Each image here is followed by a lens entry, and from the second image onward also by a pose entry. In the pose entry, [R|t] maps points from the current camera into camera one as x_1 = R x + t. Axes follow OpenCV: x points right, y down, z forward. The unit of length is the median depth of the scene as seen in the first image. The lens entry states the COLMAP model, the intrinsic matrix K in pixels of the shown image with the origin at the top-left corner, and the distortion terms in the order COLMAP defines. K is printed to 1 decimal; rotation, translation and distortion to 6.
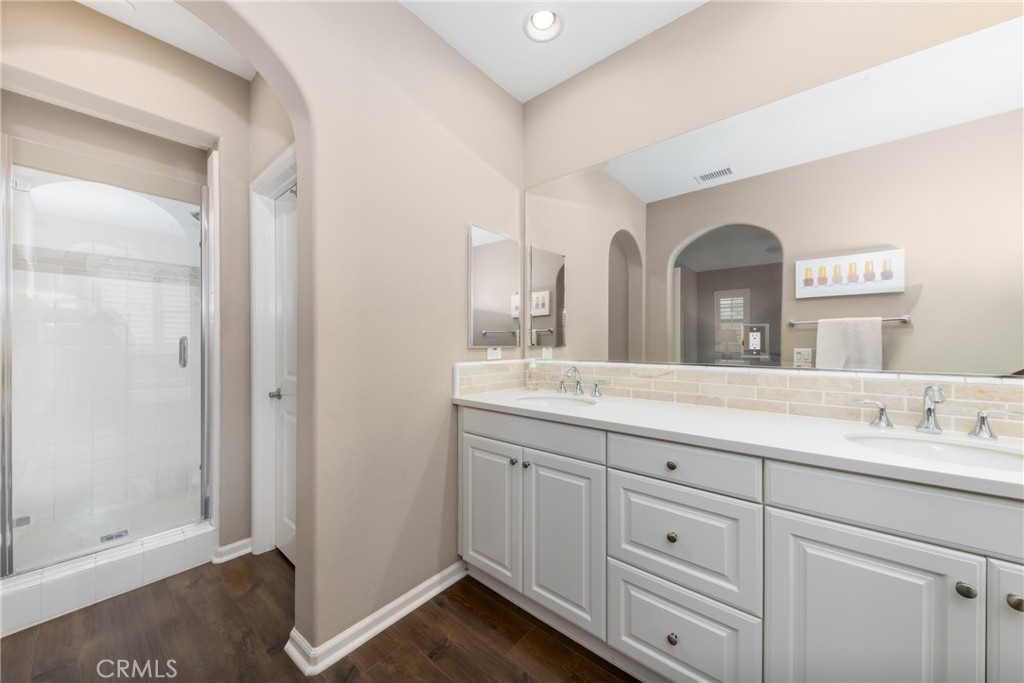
lens RADIAL K [[358.3, 0, 512.1], [0, 358.3, 345.1], [0, 0, 1]] dist [-0.001411, -0.000440]
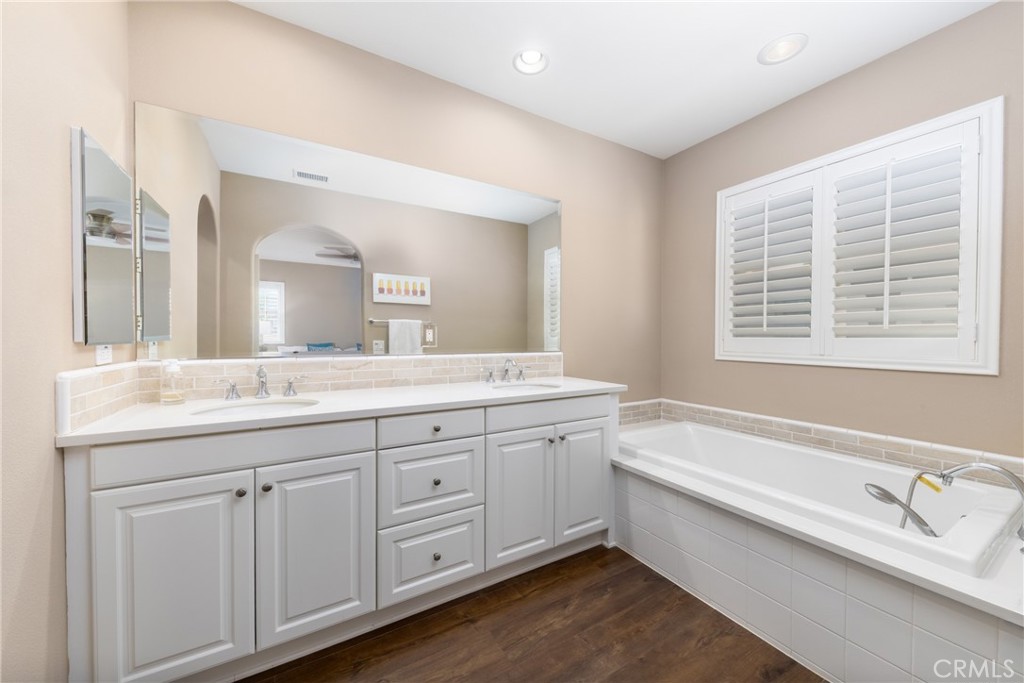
lens RADIAL K [[358.3, 0, 509.0], [0, 358.3, 340.5], [0, 0, 1]] dist [-0.001411, -0.000440]
pose [[0.342099, -0.008939, 0.939621, -0.442686], [-0.000237, 0.999954, 0.009599, -0.005413], [-0.939664, -0.003507, 0.342081, 0.173082]]
